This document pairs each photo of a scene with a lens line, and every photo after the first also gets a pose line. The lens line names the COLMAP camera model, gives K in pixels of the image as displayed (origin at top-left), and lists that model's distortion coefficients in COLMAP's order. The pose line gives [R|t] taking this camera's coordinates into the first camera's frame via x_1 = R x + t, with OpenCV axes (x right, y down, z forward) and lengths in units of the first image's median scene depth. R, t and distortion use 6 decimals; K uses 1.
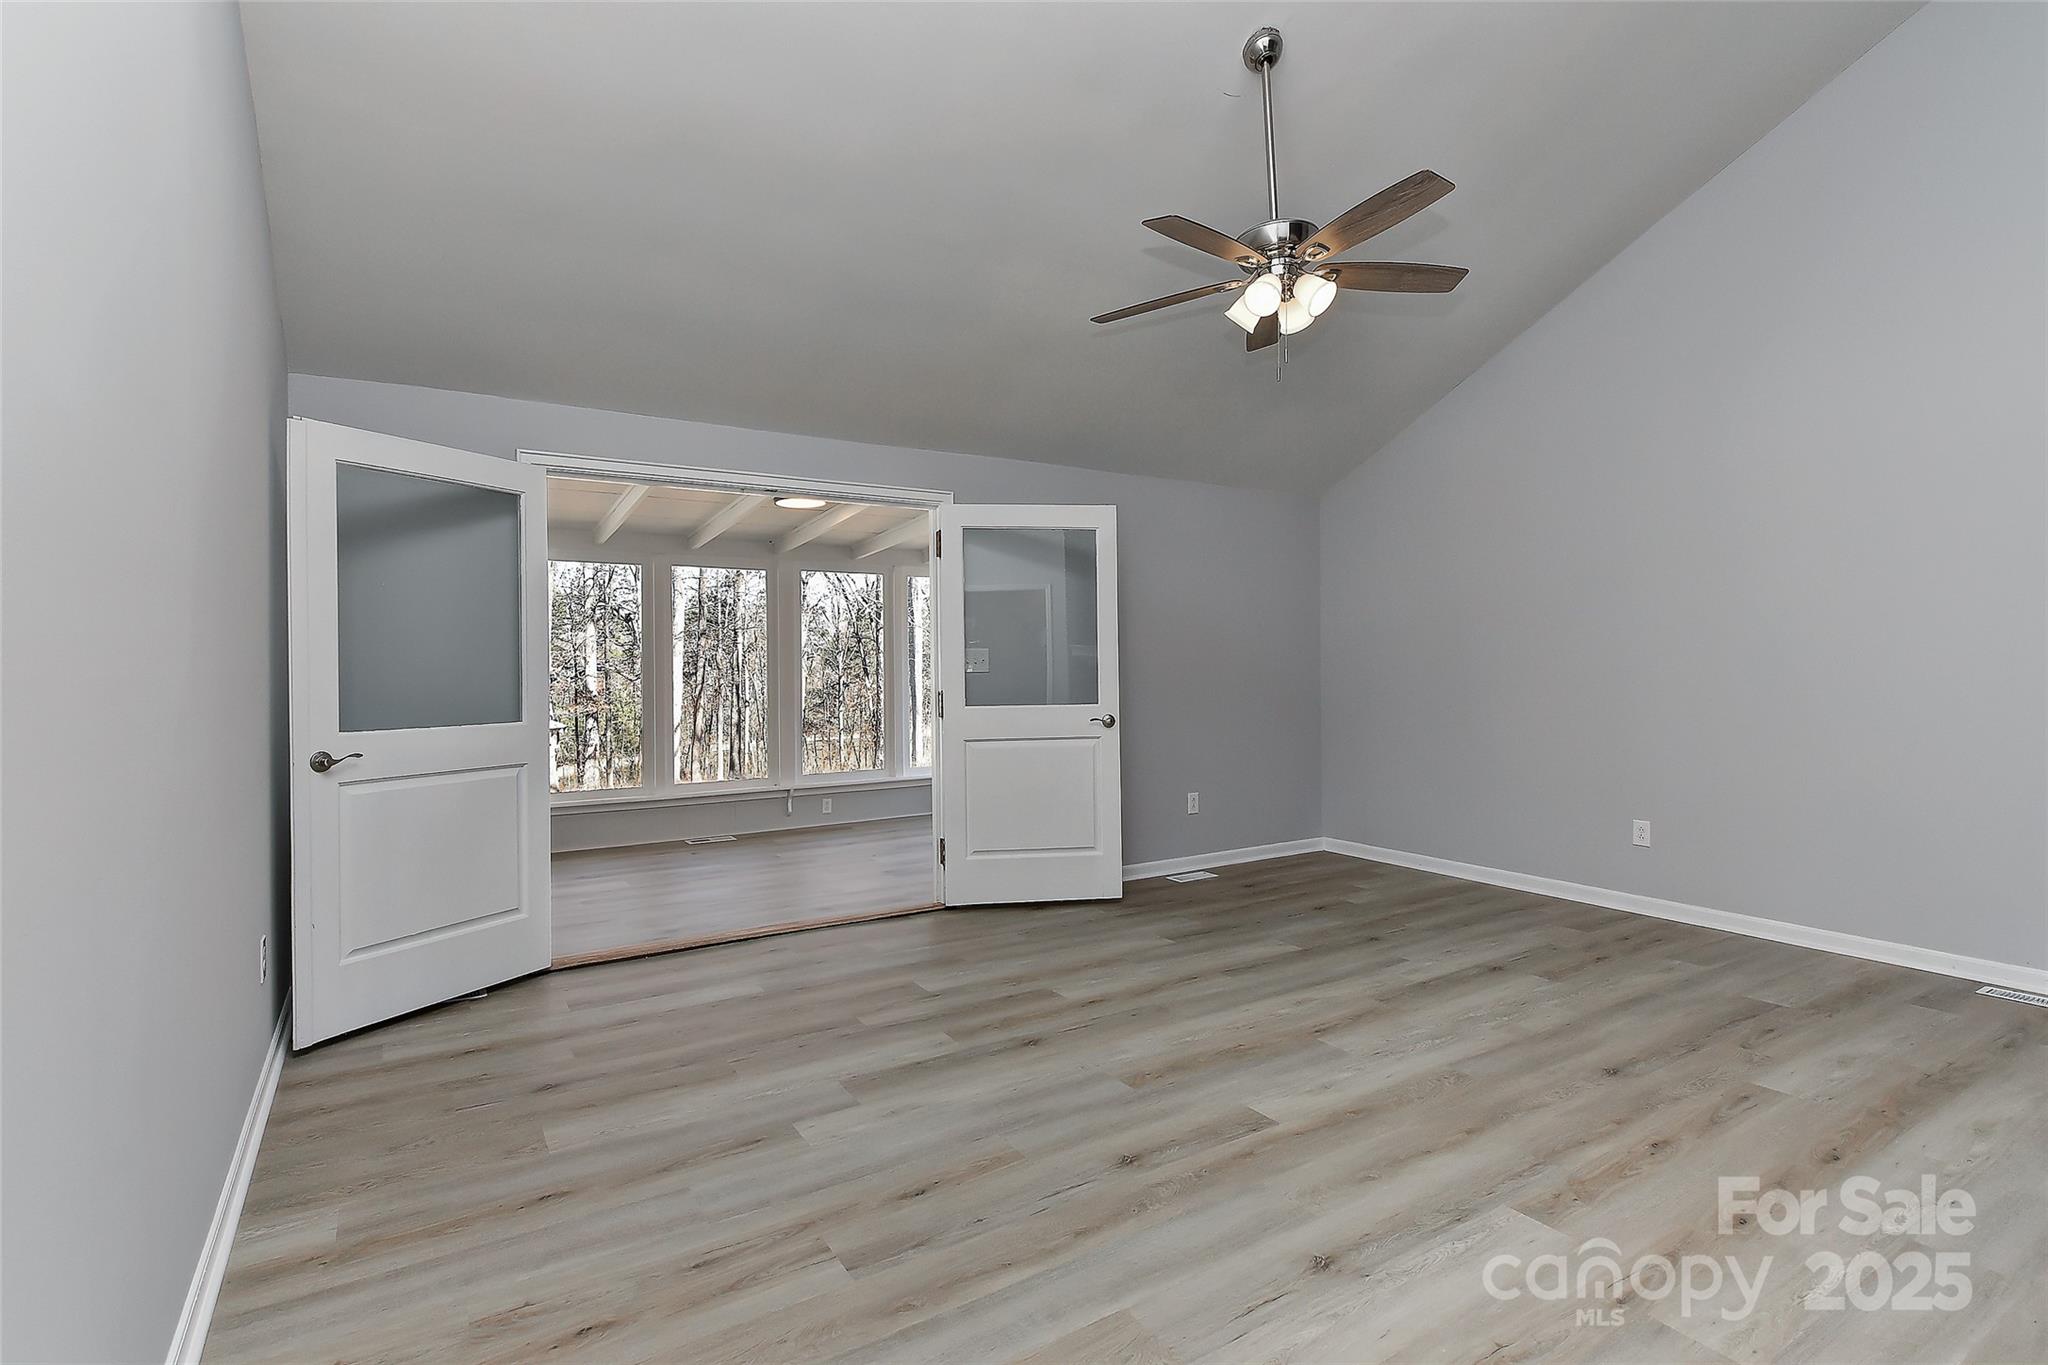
lens RADIAL K [[983.2, 0, 1017.4], [0, 983.2, 670.4], [0, 0, 1]] dist [0.002088, -0.001642]
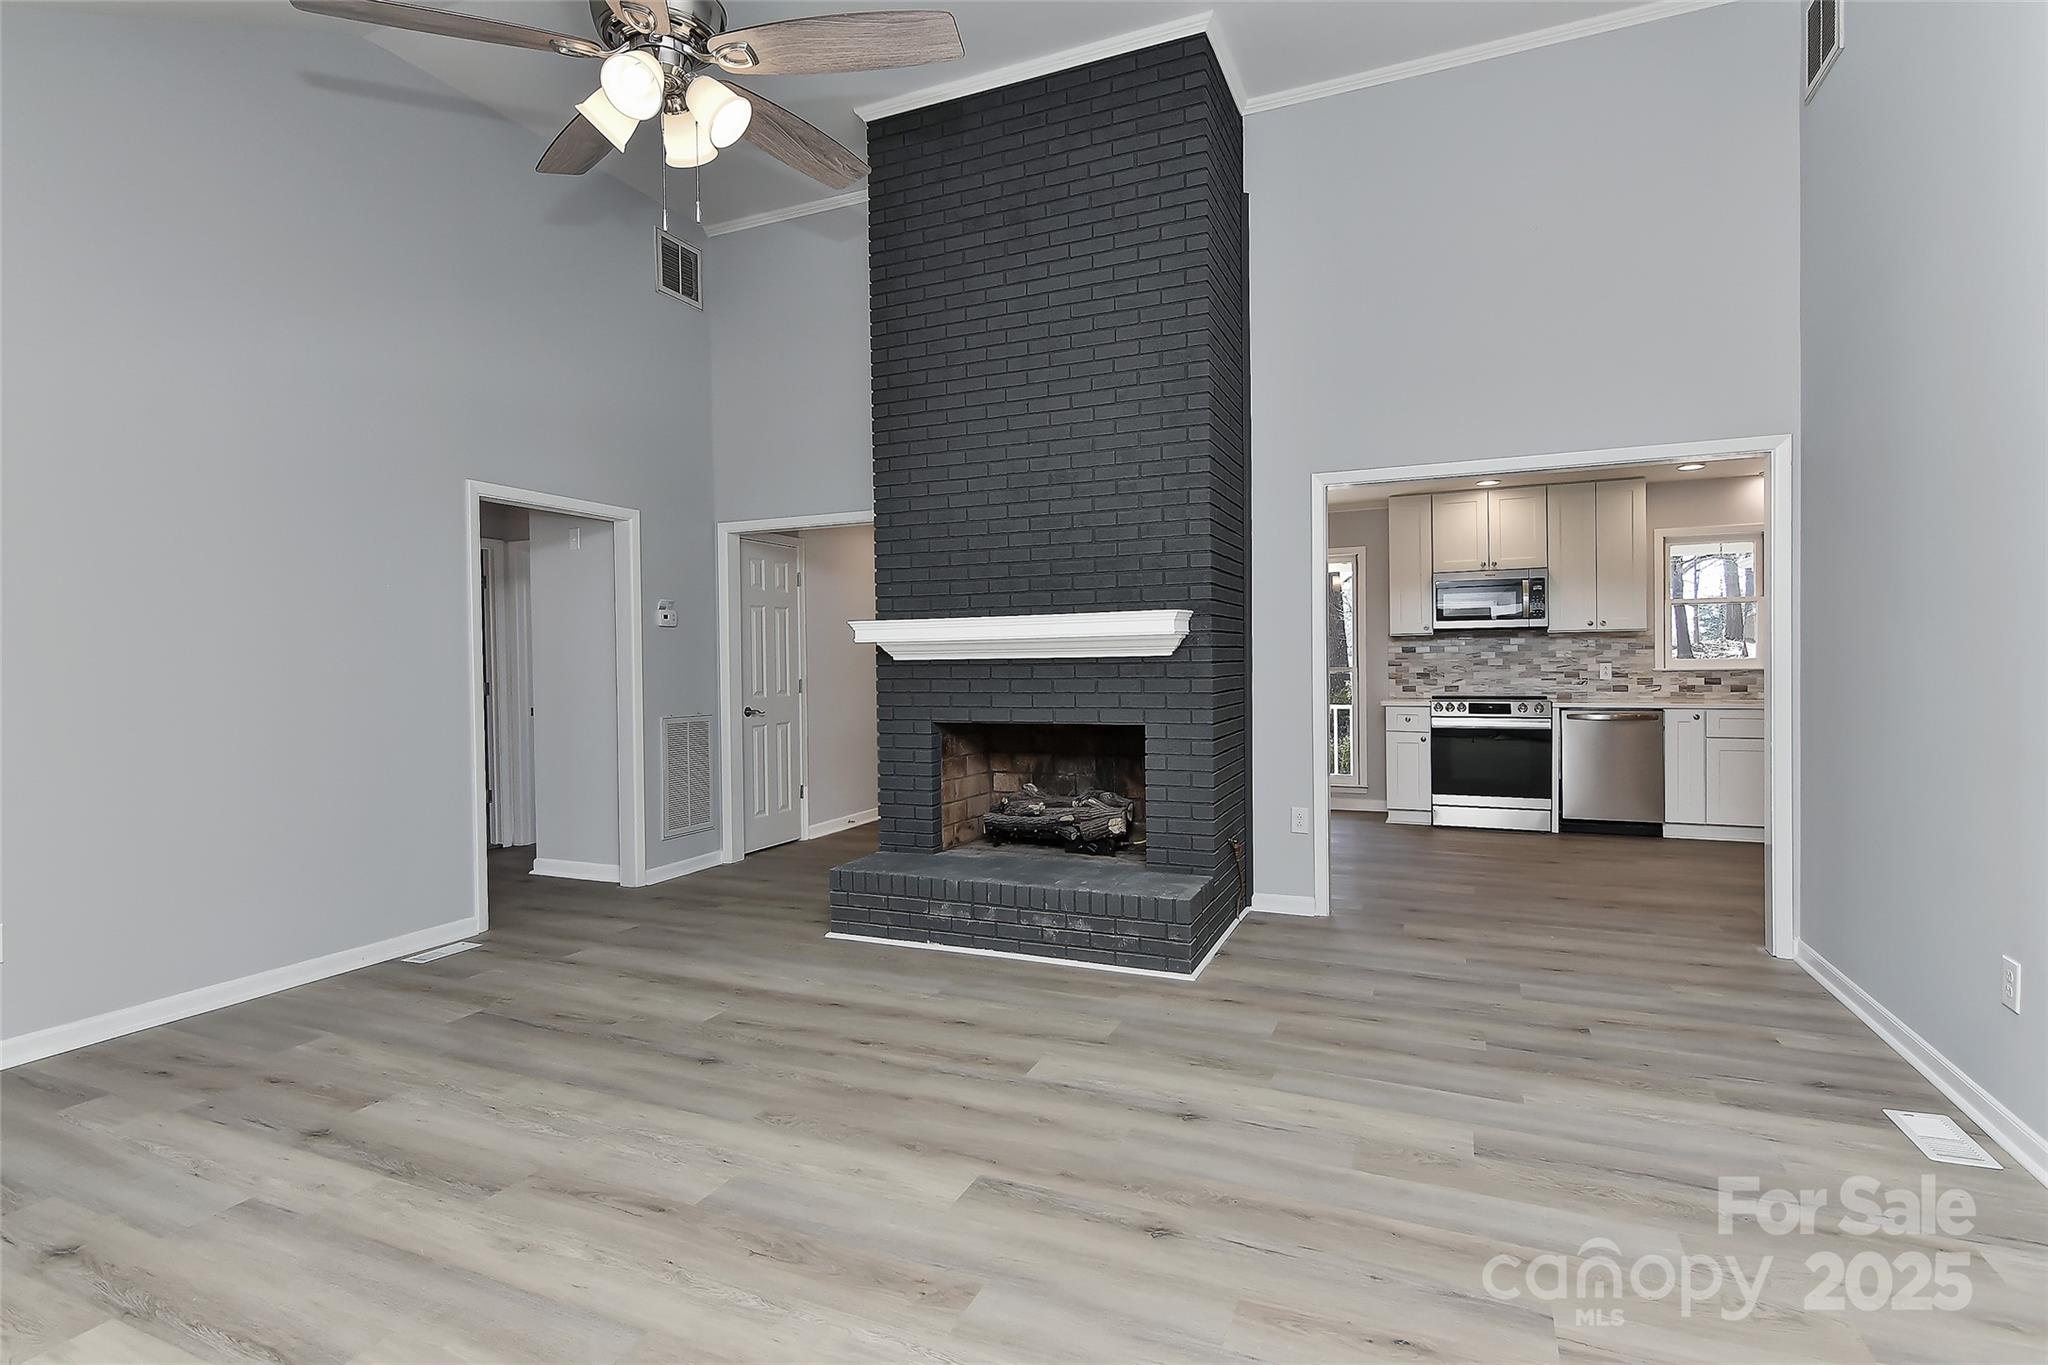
lens RADIAL K [[983.2, 0, 1033.9], [0, 983.2, 666.8], [0, 0, 1]] dist [0.002088, -0.001642]
pose [[-0.567892, 0.008148, 0.823063, -0.427369], [0.022349, 0.999735, 0.005524, -0.006374], [-0.822800, 0.021532, -0.567923, 1.236876]]
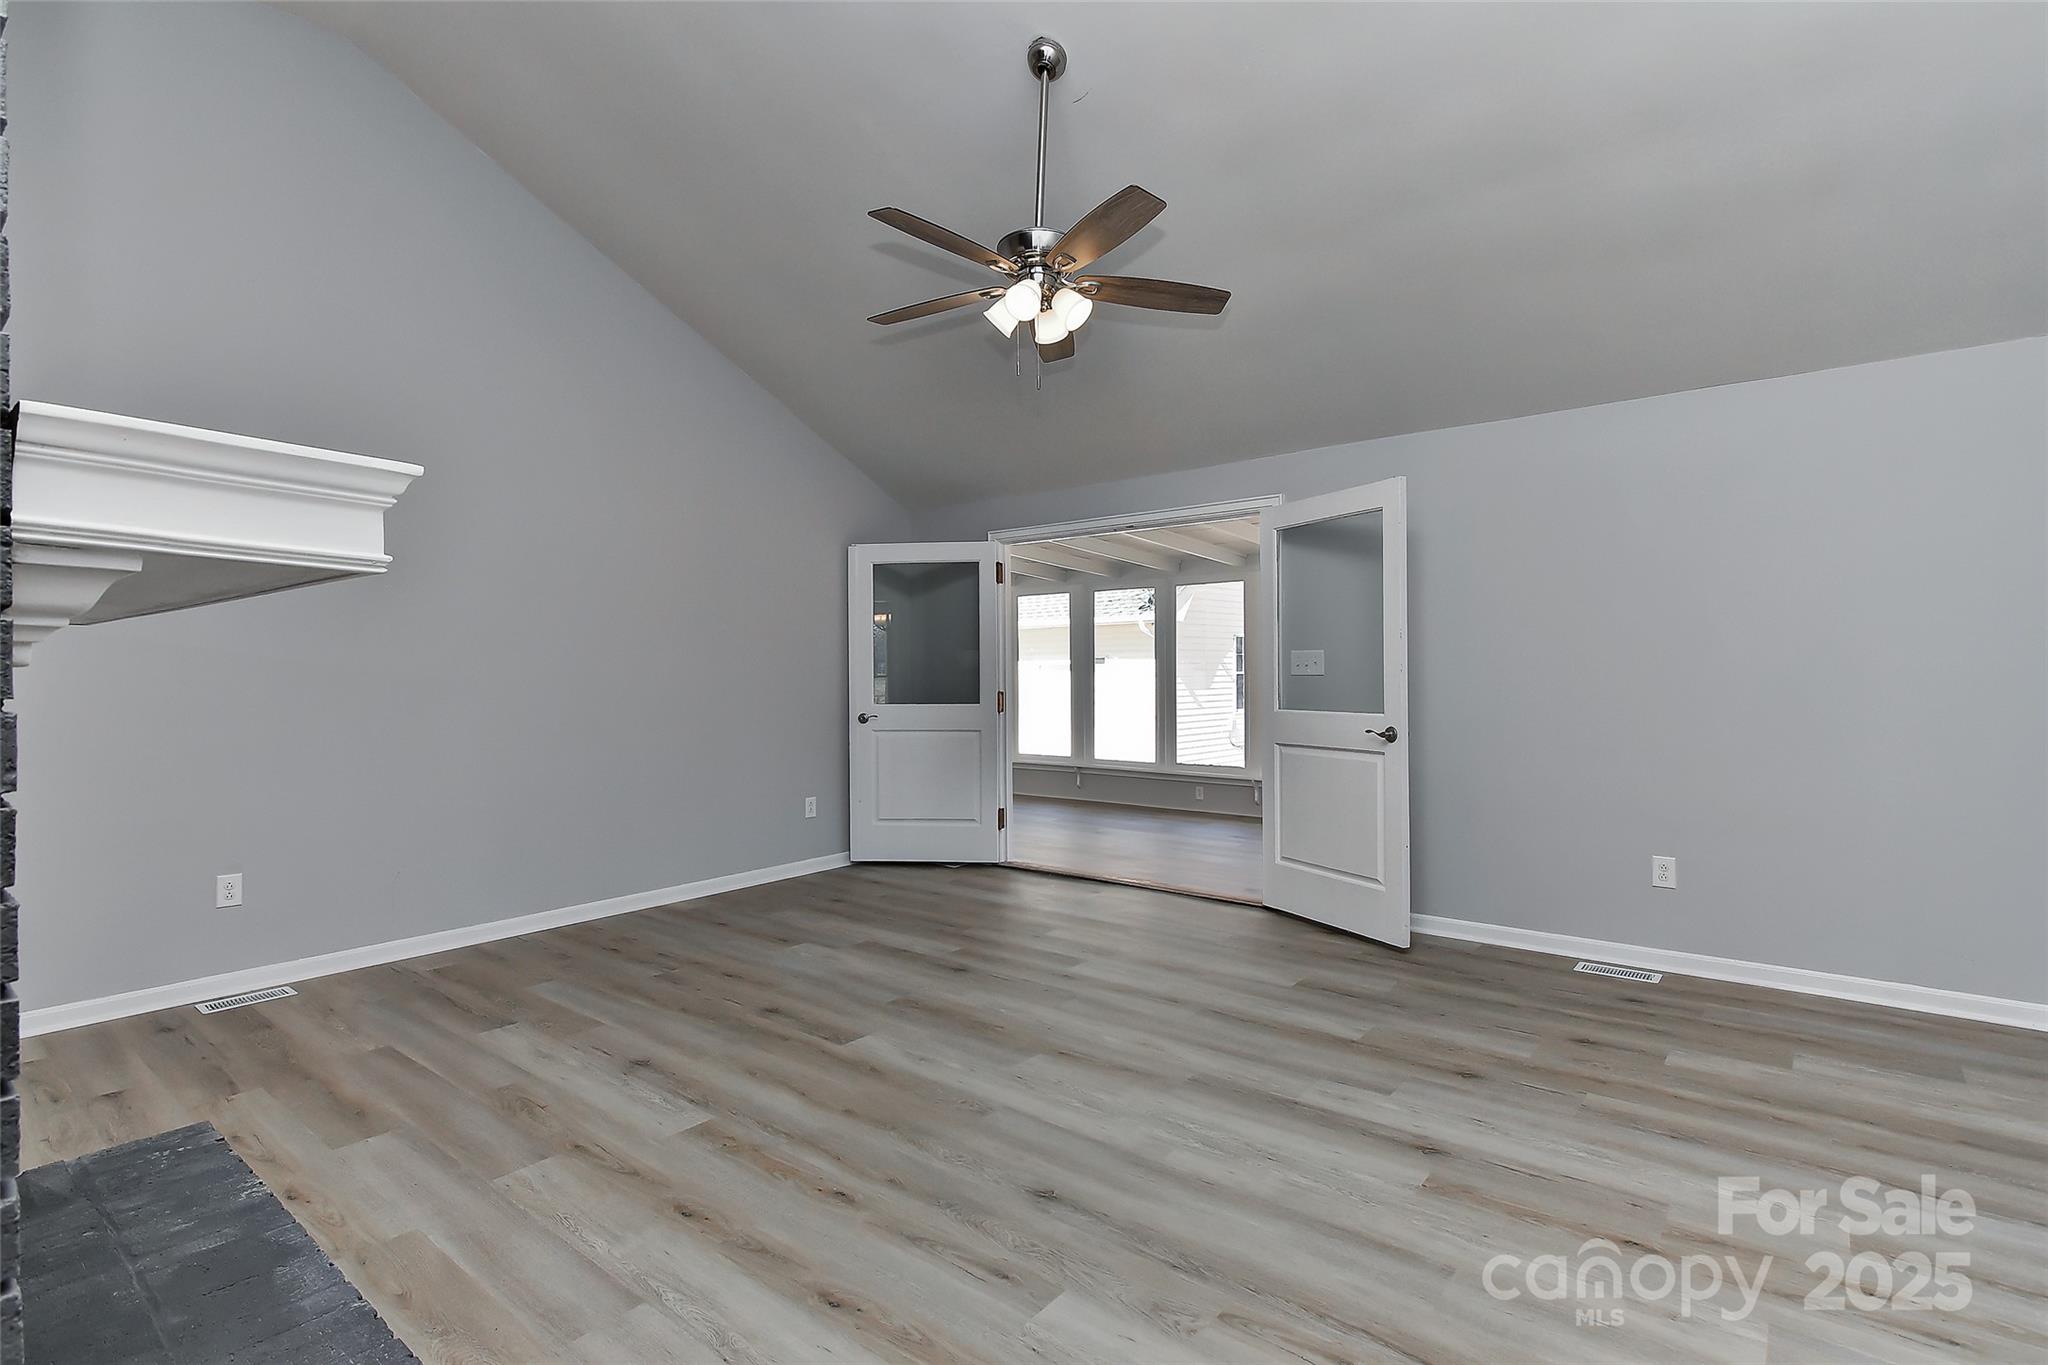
lens RADIAL K [[983.2, 0, 1038.2], [0, 983.2, 669.8], [0, 0, 1]] dist [0.002088, -0.001642]
pose [[0.328669, 0.004713, -0.944433, 1.276981], [-0.001168, 0.999989, 0.004583, -0.013156], [0.944445, -0.000403, 0.328671, 0.702502]]
